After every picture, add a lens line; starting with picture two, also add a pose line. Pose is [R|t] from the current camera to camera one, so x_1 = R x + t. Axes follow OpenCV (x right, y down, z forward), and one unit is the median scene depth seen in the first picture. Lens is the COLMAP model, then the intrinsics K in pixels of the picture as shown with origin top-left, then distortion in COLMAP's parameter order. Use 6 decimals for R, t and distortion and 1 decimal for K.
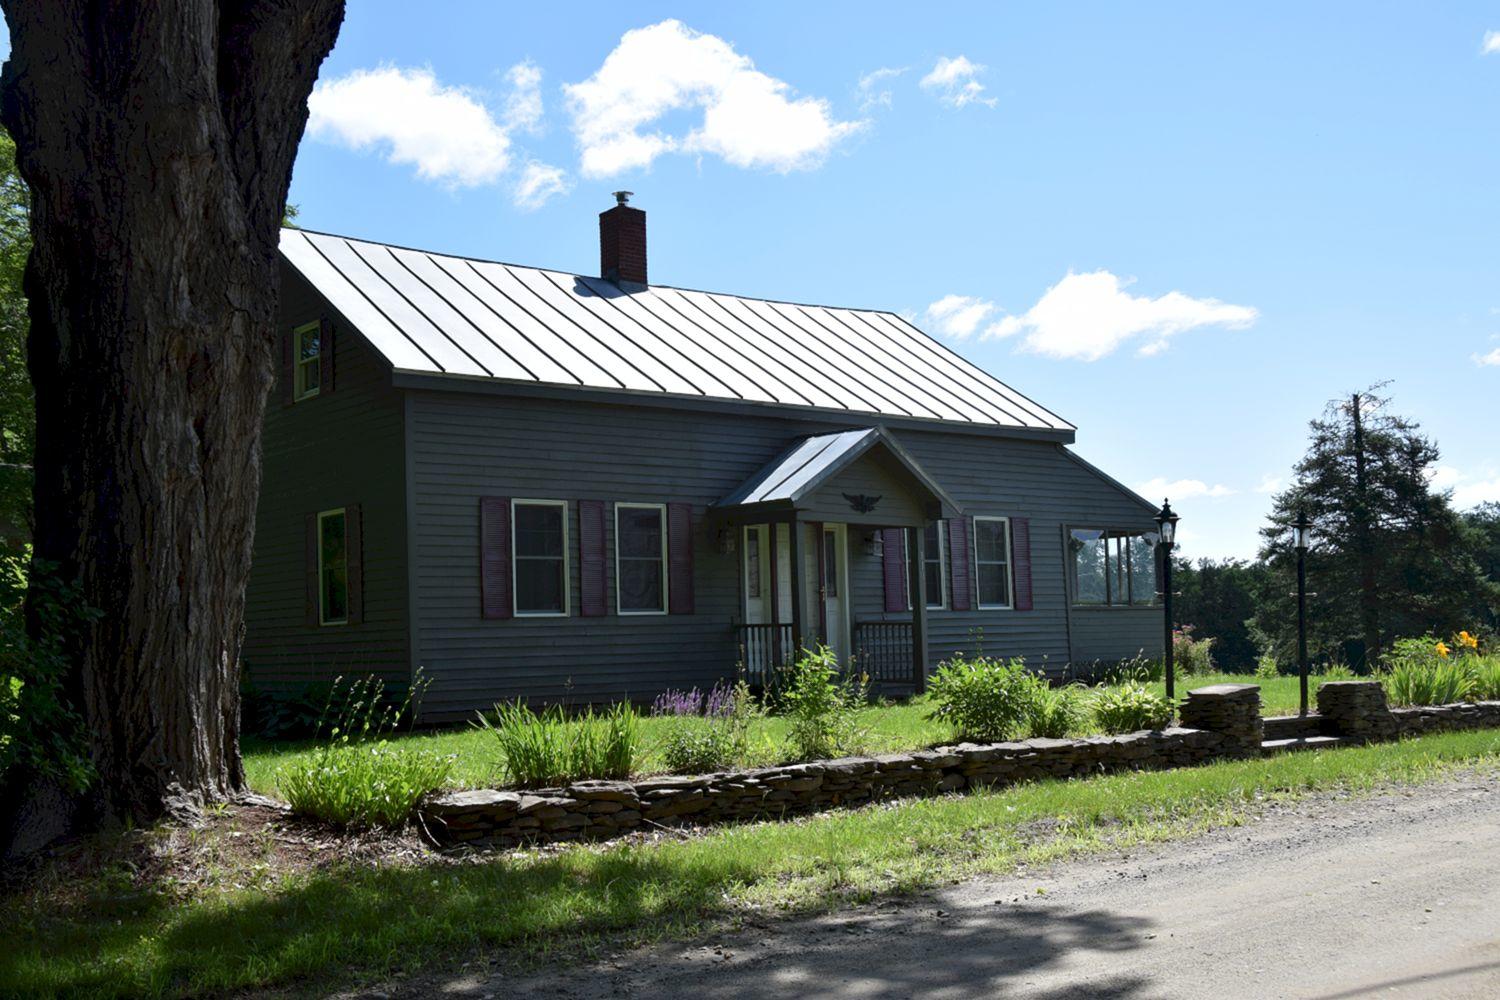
lens RADIAL K [[1583.1, 0, 718.6], [0, 1583.1, 567.9], [0, 0, 1]] dist [0.044923, 0.000000]
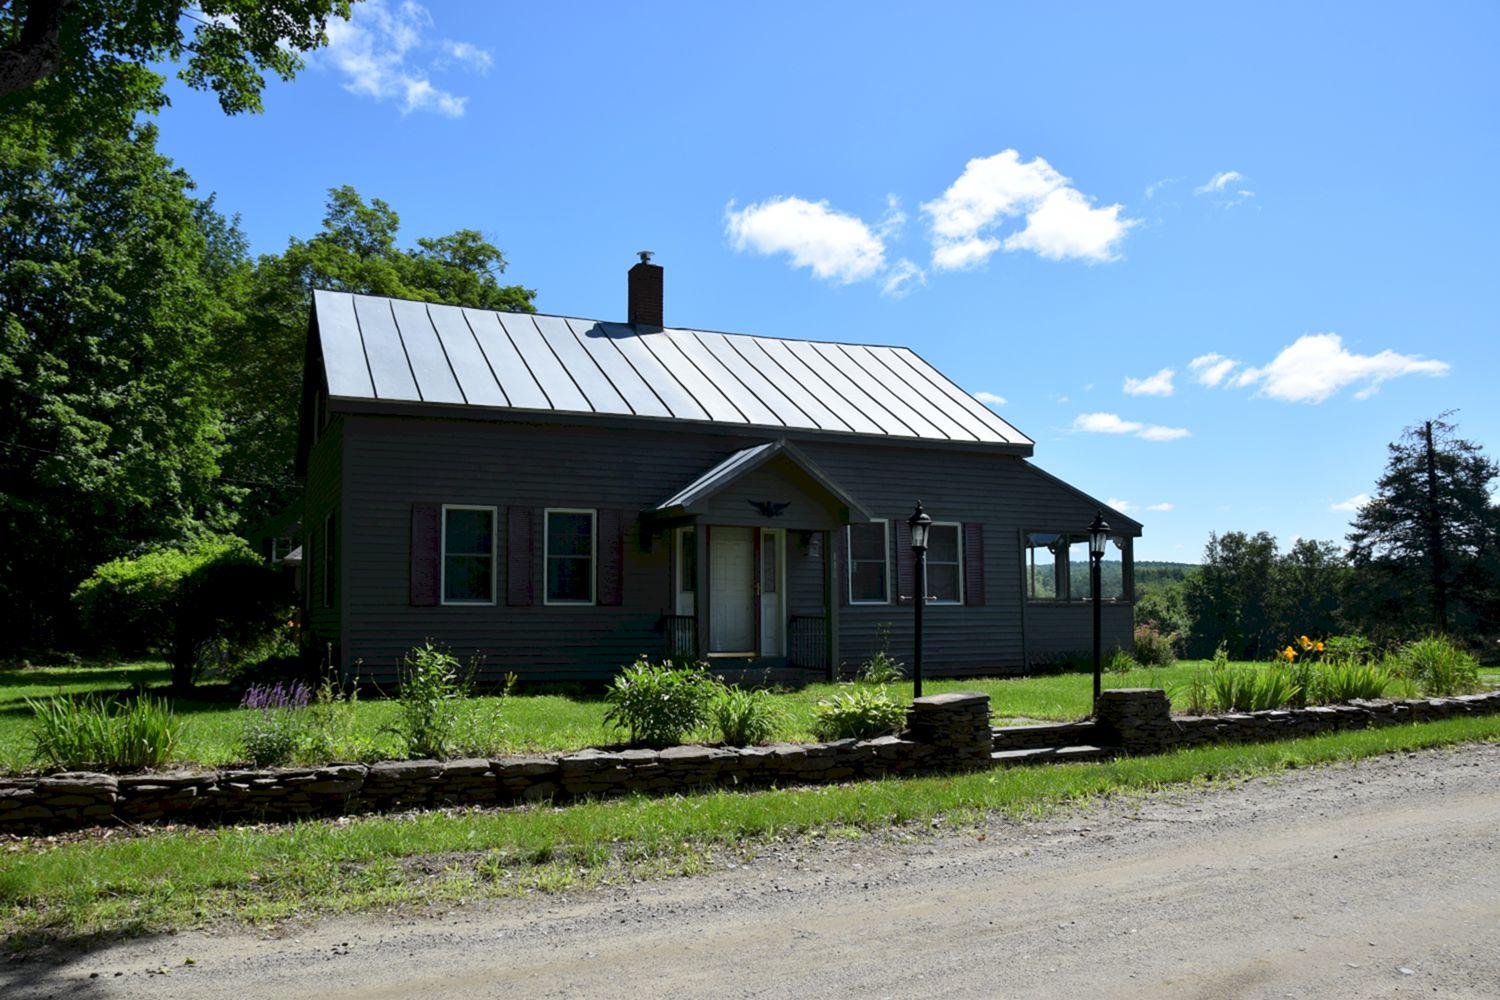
lens RADIAL K [[1166.7, 0, 750.1], [0, 1166.7, 527.9], [0, 0, 1]] dist [-0.157188, 0.105146]
pose [[0.972045, 0.005947, -0.234720, 0.267763], [-0.012144, 0.999615, -0.024964, -0.006986], [0.234481, 0.027116, 0.971742, 0.201032]]
